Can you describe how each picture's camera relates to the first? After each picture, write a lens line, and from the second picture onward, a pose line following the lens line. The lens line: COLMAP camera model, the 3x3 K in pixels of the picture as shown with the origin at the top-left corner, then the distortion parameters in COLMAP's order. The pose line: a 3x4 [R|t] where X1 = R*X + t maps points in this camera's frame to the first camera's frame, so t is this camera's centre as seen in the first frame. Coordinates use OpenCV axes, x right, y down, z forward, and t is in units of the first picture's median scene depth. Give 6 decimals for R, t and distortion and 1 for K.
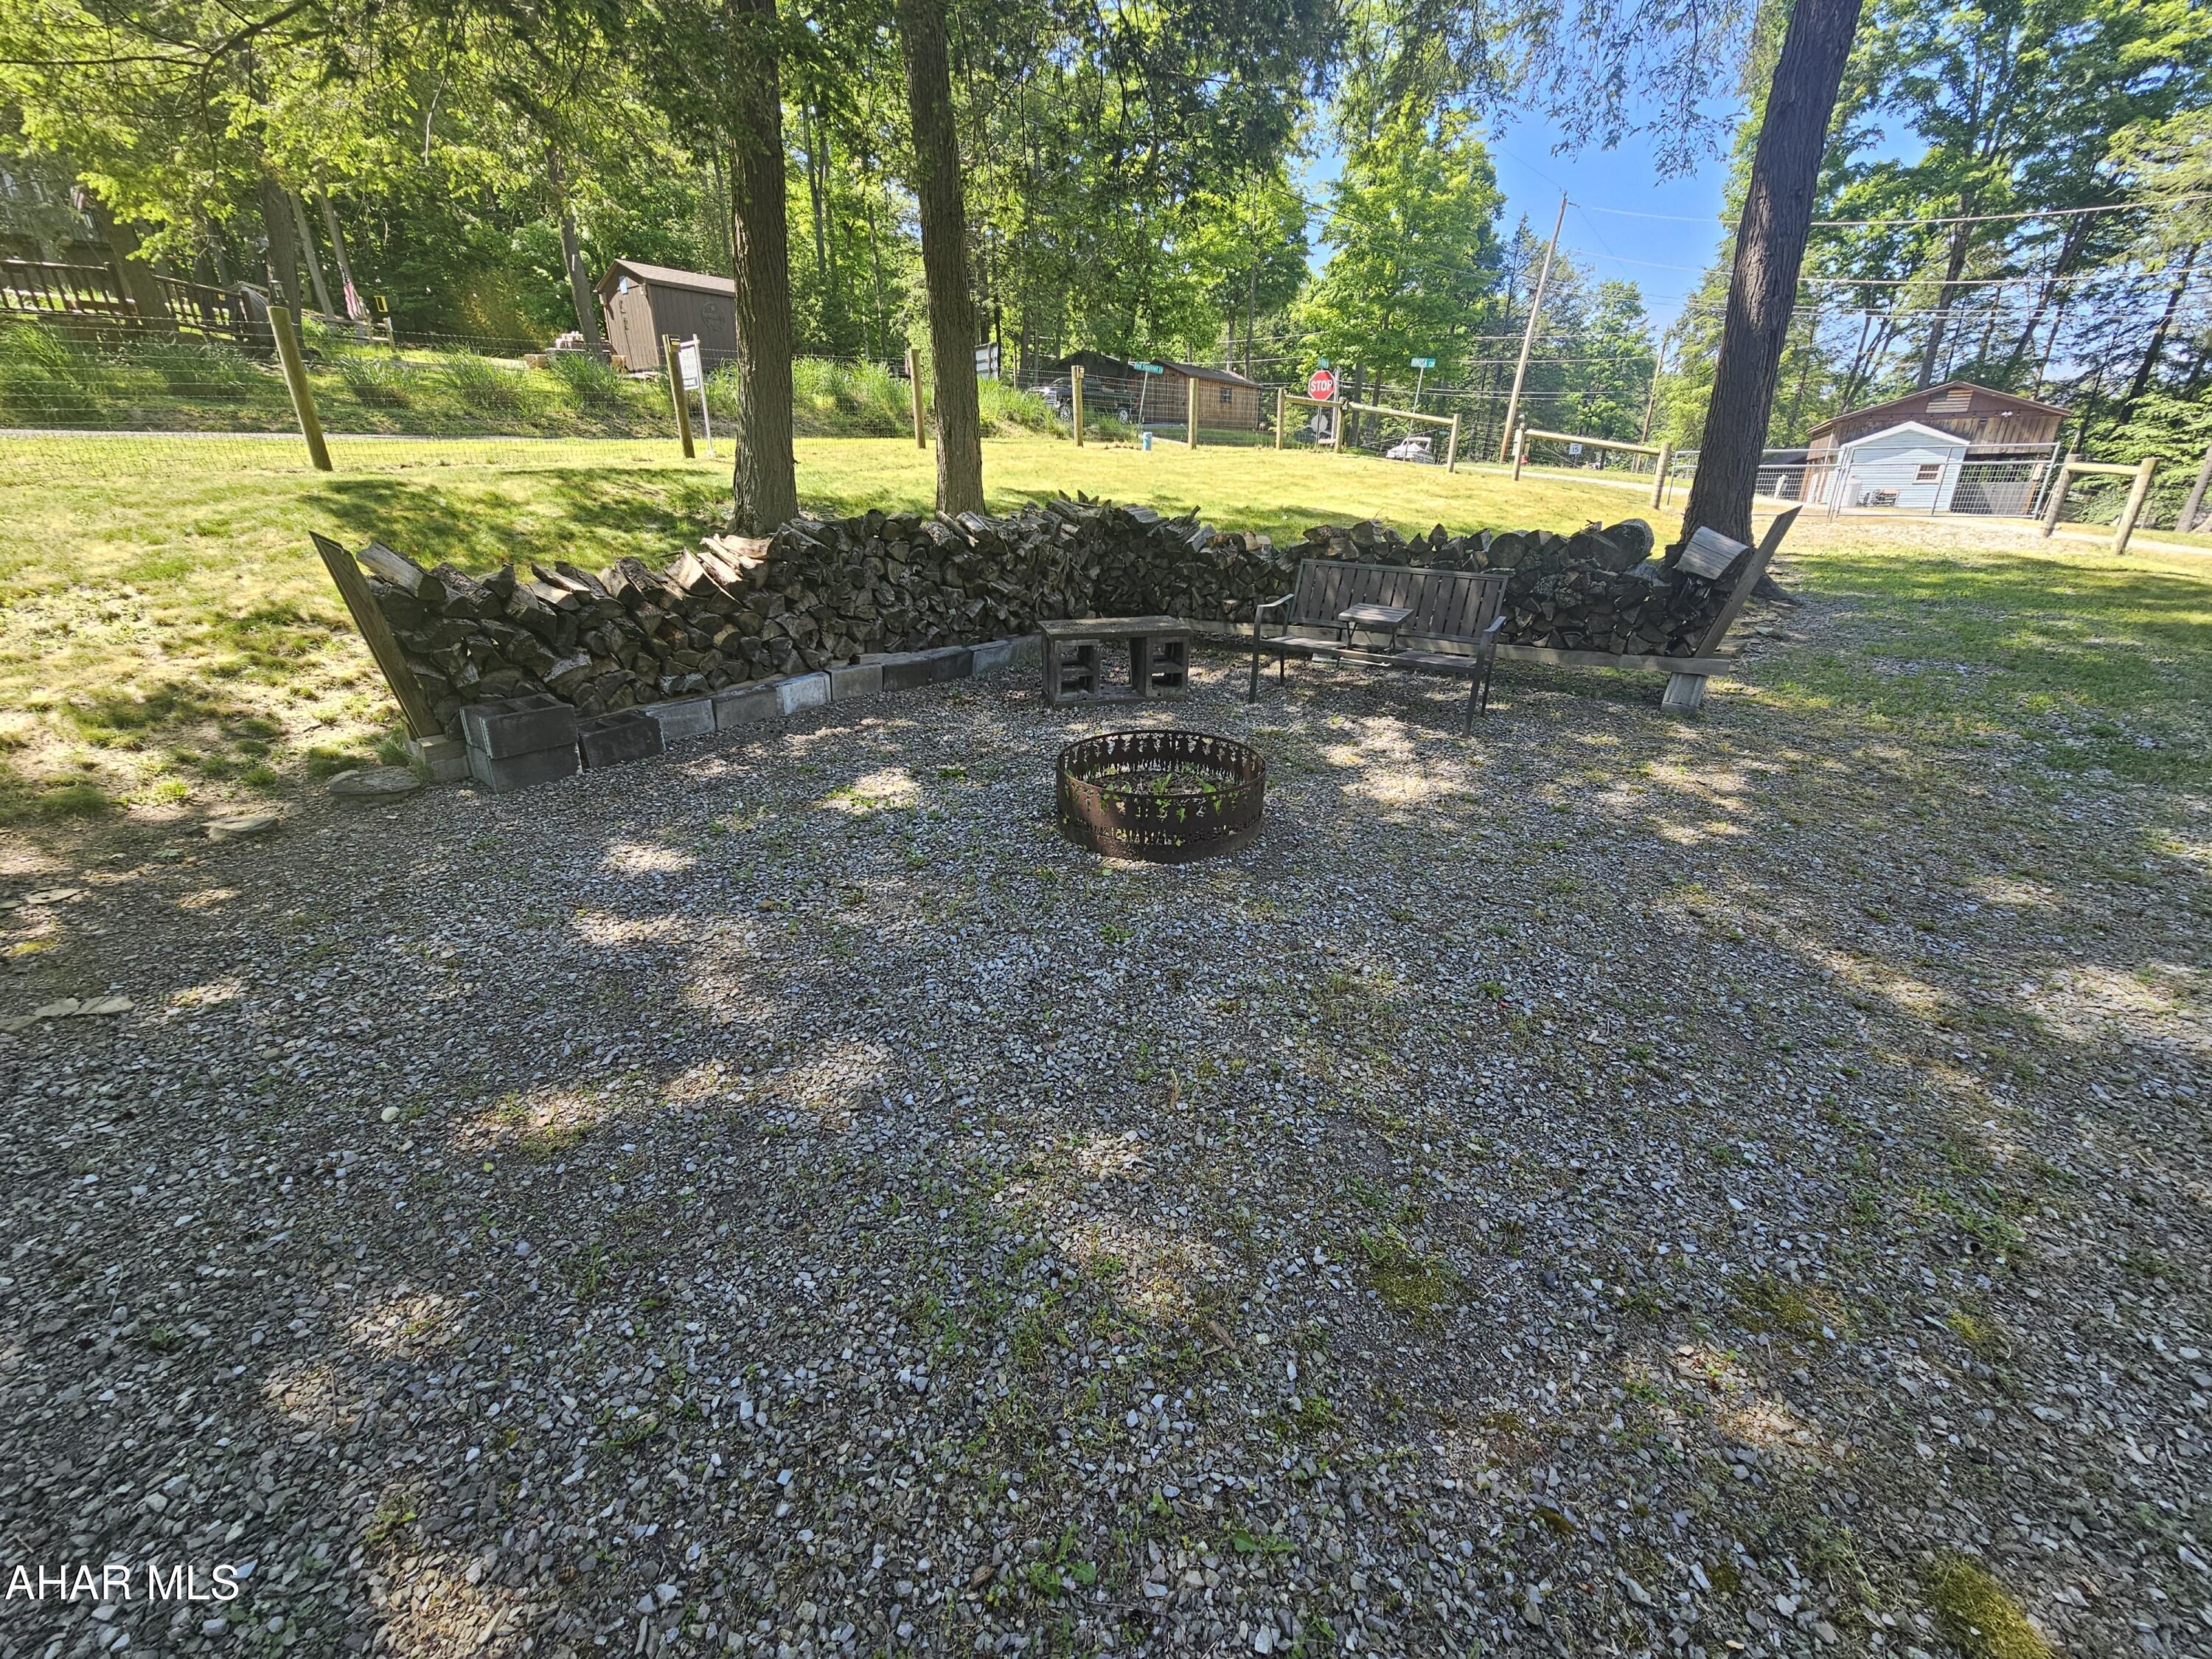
lens RADIAL K [[911.1, 0, 1103.7], [0, 911.1, 832.8], [0, 0, 1]] dist [-0.003421, 0.002216]
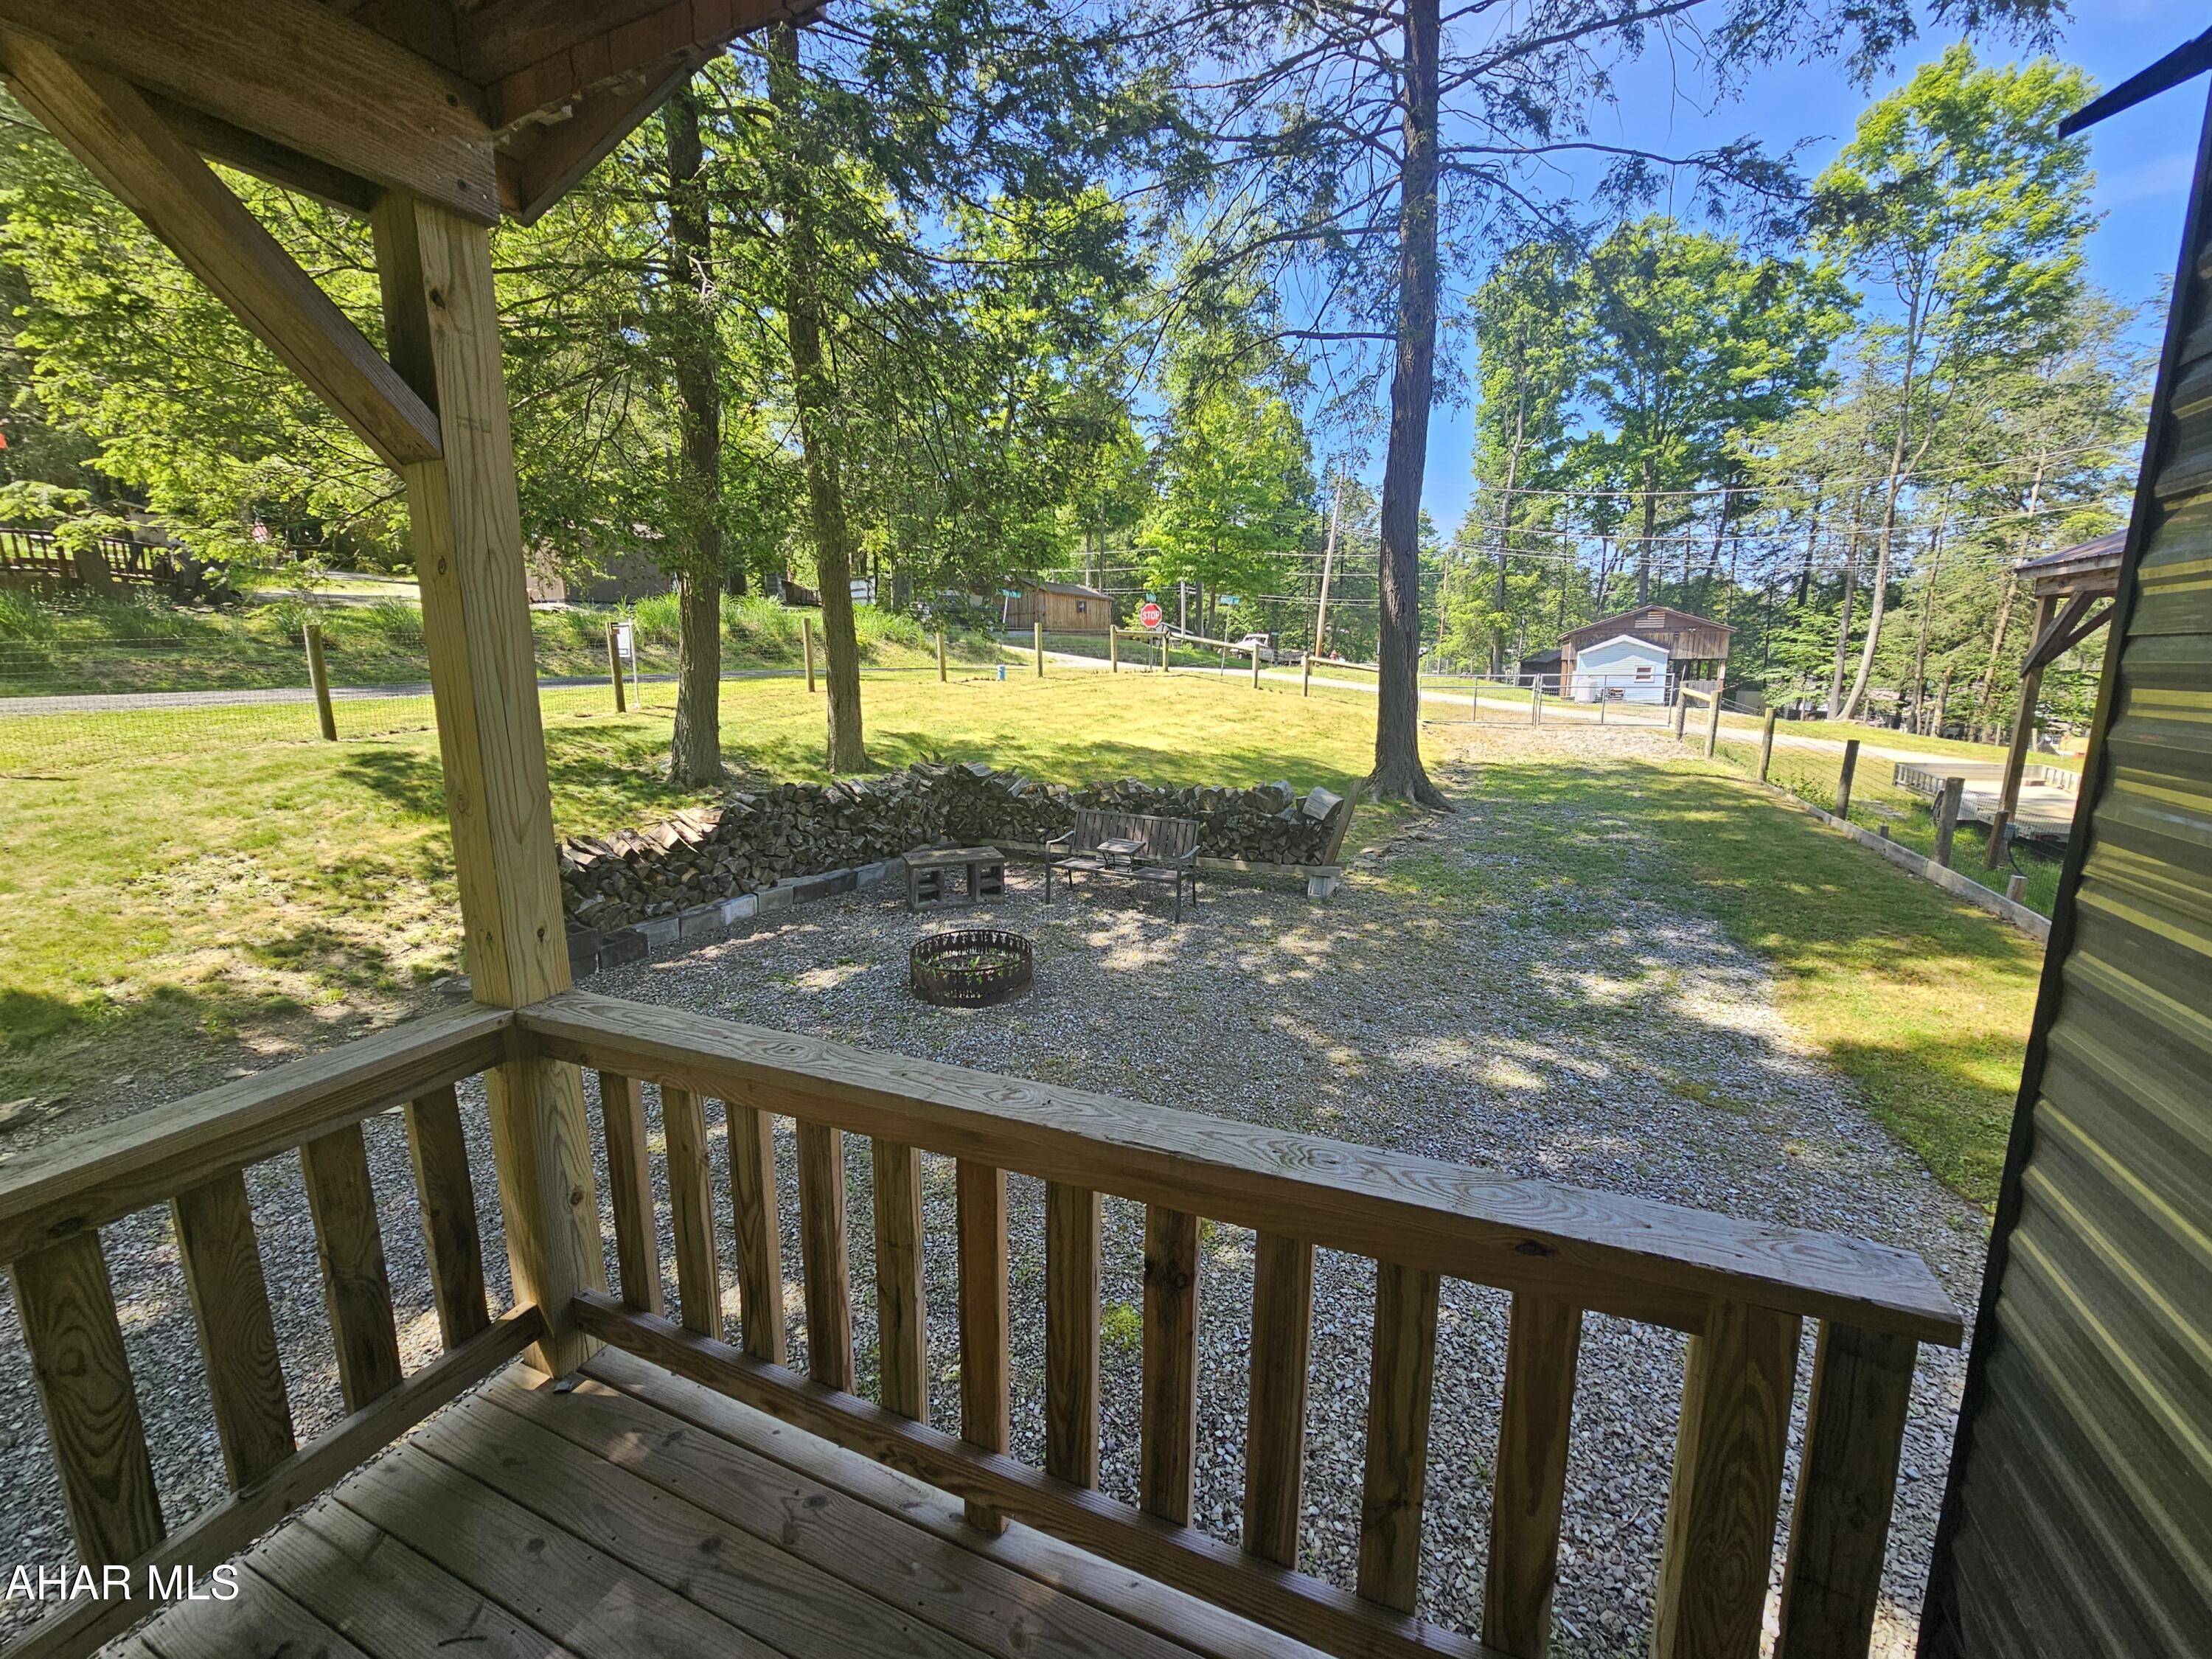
lens RADIAL K [[911.1, 0, 1099.6], [0, 911.1, 825.7], [0, 0, 1]] dist [-0.003421, 0.002216]
pose [[0.991651, -0.027328, 0.126021, 0.057423], [0.050956, 0.980791, -0.188288, 0.016991], [-0.118455, 0.193137, 0.973995, -0.466925]]
